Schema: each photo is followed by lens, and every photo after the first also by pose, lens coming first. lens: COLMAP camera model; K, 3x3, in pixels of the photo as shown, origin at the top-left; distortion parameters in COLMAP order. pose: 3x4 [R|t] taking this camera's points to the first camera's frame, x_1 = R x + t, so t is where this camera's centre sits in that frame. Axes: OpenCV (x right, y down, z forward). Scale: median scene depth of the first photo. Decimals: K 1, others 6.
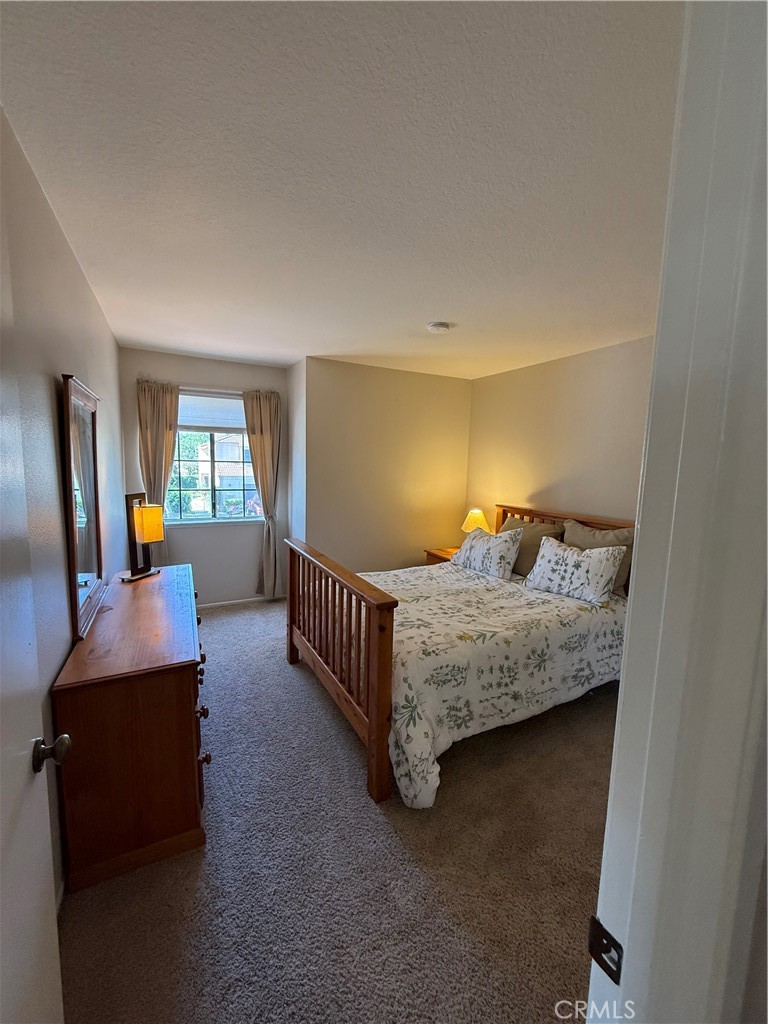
lens RADIAL K [[410.1, 0, 384.0], [0, 410.1, 512.0], [0, 0, 1]] dist [0.000759, -0.000018]
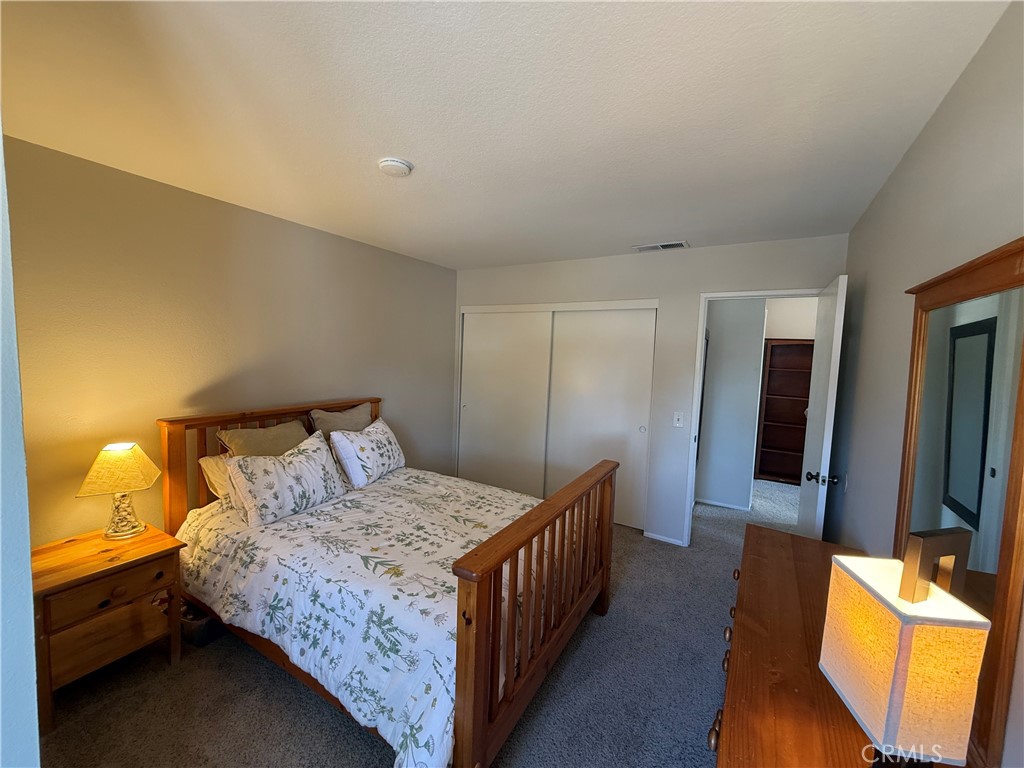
lens RADIAL K [[410.1, 0, 512.0], [0, 410.1, 384.0], [0, 0, 1]] dist [0.000759, -0.000018]
pose [[-0.528176, -0.076567, 0.845676, -0.563942], [0.092576, 0.984798, 0.146982, -0.137374], [-0.844074, 0.155921, -0.513058, 1.211120]]
